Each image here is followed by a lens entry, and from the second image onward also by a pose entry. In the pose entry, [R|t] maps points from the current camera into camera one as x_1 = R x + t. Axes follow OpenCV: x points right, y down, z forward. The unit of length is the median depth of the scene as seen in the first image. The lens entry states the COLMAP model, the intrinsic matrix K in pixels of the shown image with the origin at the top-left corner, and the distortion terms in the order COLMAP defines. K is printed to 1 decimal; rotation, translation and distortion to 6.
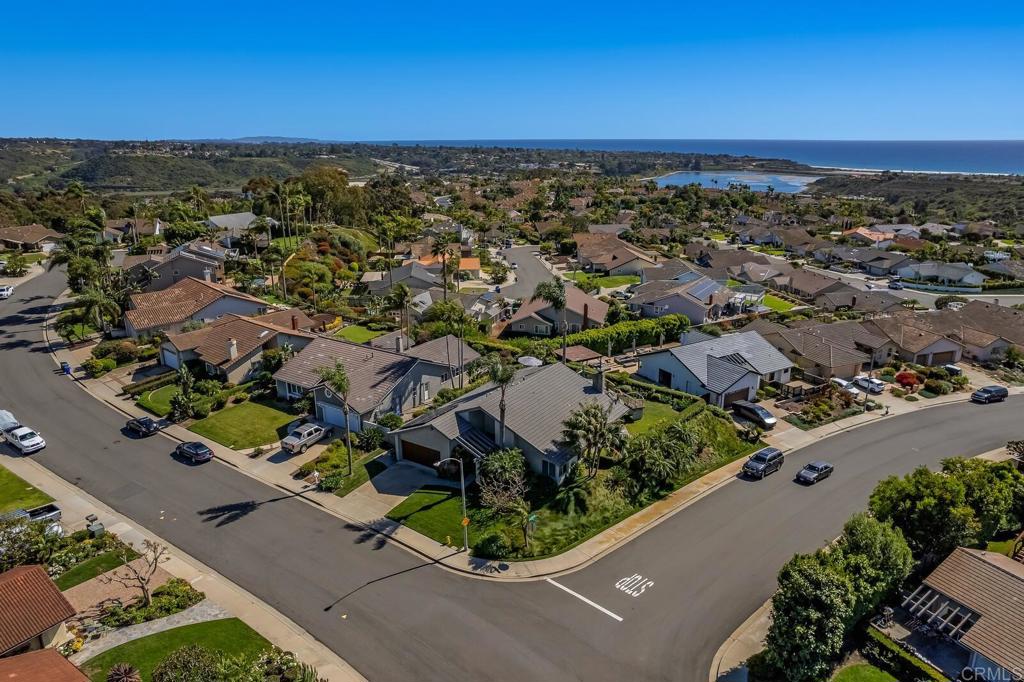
lens RADIAL K [[667.8, 0, 516.4], [0, 667.8, 341.5], [0, 0, 1]] dist [-0.076652, 0.068019]
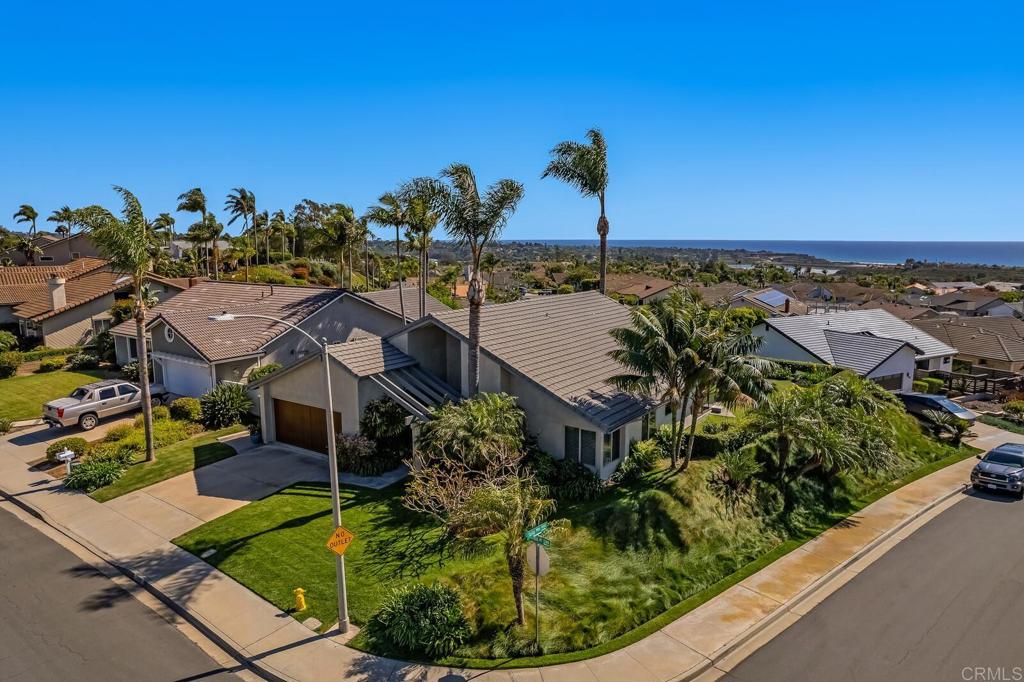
lens RADIAL K [[667.8, 0, 516.4], [0, 667.8, 341.5], [0, 0, 1]] dist [-0.076652, 0.068019]
pose [[0.999612, 0.009178, -0.026309, 0.015867], [-0.012858, 0.989592, -0.143325, 0.165693], [0.024720, 0.143607, 0.989326, 0.497857]]
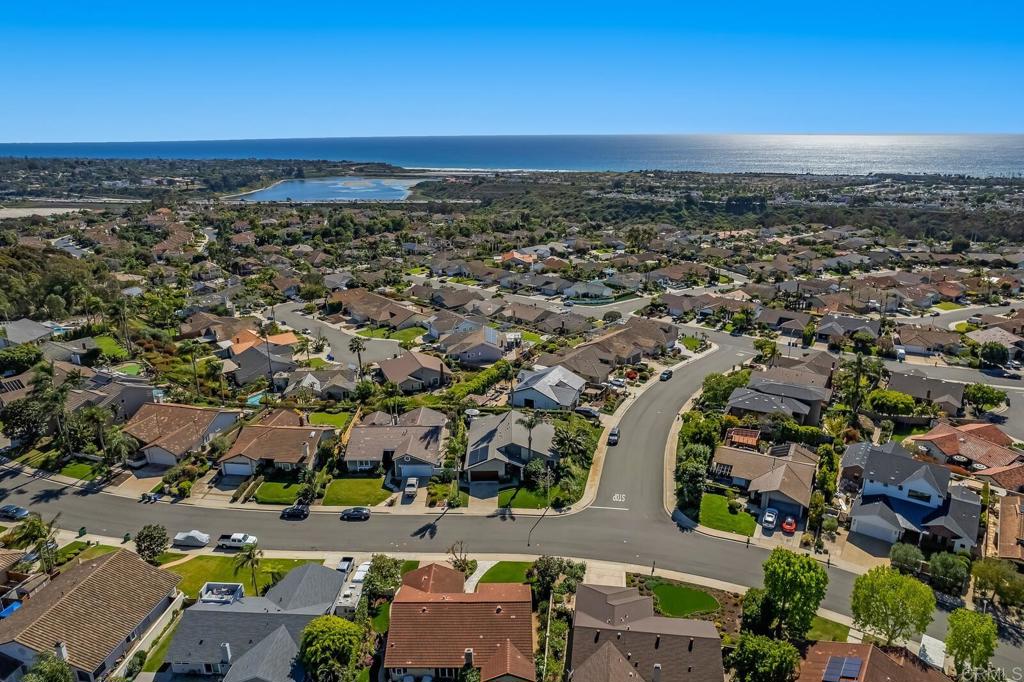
lens RADIAL K [[667.8, 0, 516.4], [0, 667.8, 341.5], [0, 0, 1]] dist [-0.076652, 0.068019]
pose [[0.831774, -0.168140, 0.529038, -0.940407], [0.166847, 0.984682, 0.050630, -0.266600], [-0.529447, 0.046156, 0.847087, -0.618296]]
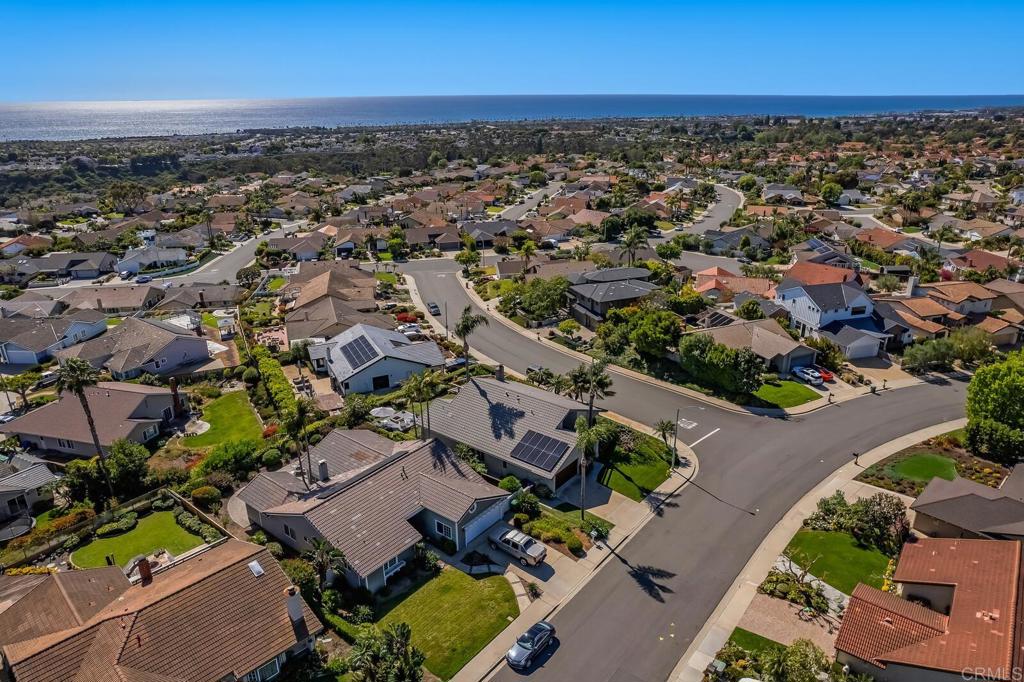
lens RADIAL K [[667.8, 0, 516.4], [0, 667.8, 341.5], [0, 0, 1]] dist [-0.076652, 0.068019]
pose [[0.073729, -0.347174, 0.934898, -1.068850], [0.300694, 0.901561, 0.311081, -0.390795], [-0.950867, 0.258182, 0.170864, 0.777707]]
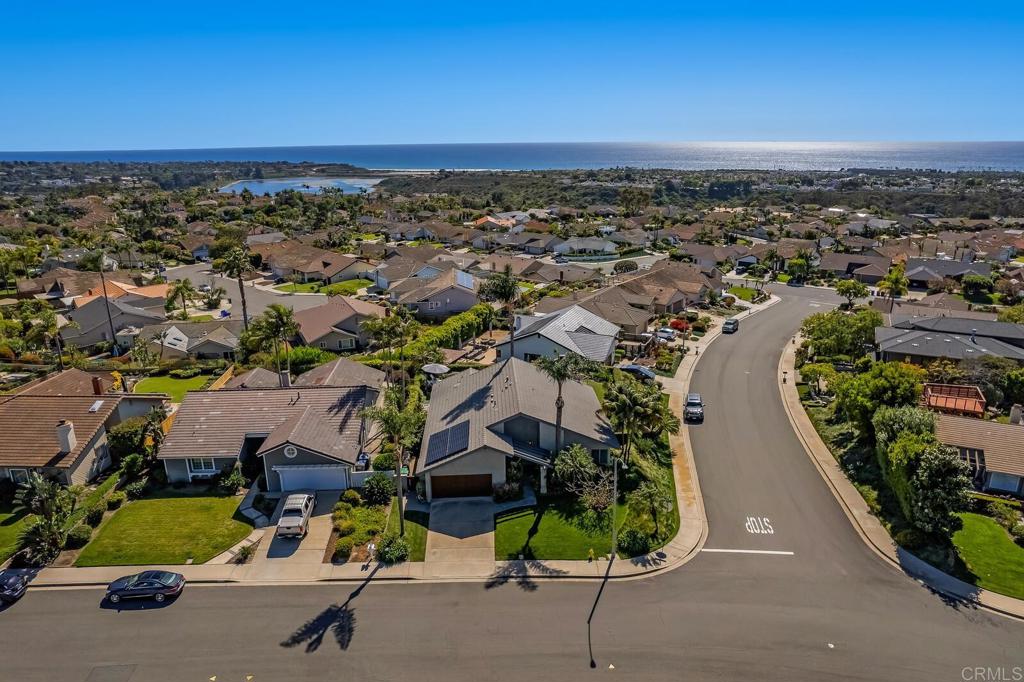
lens RADIAL K [[667.8, 0, 516.4], [0, 667.8, 341.5], [0, 0, 1]] dist [-0.076652, 0.068019]
pose [[0.803401, -0.175154, 0.569093, -0.510902], [0.180798, 0.982391, 0.047121, -0.037754], [-0.567326, 0.065034, 0.820922, 0.229723]]
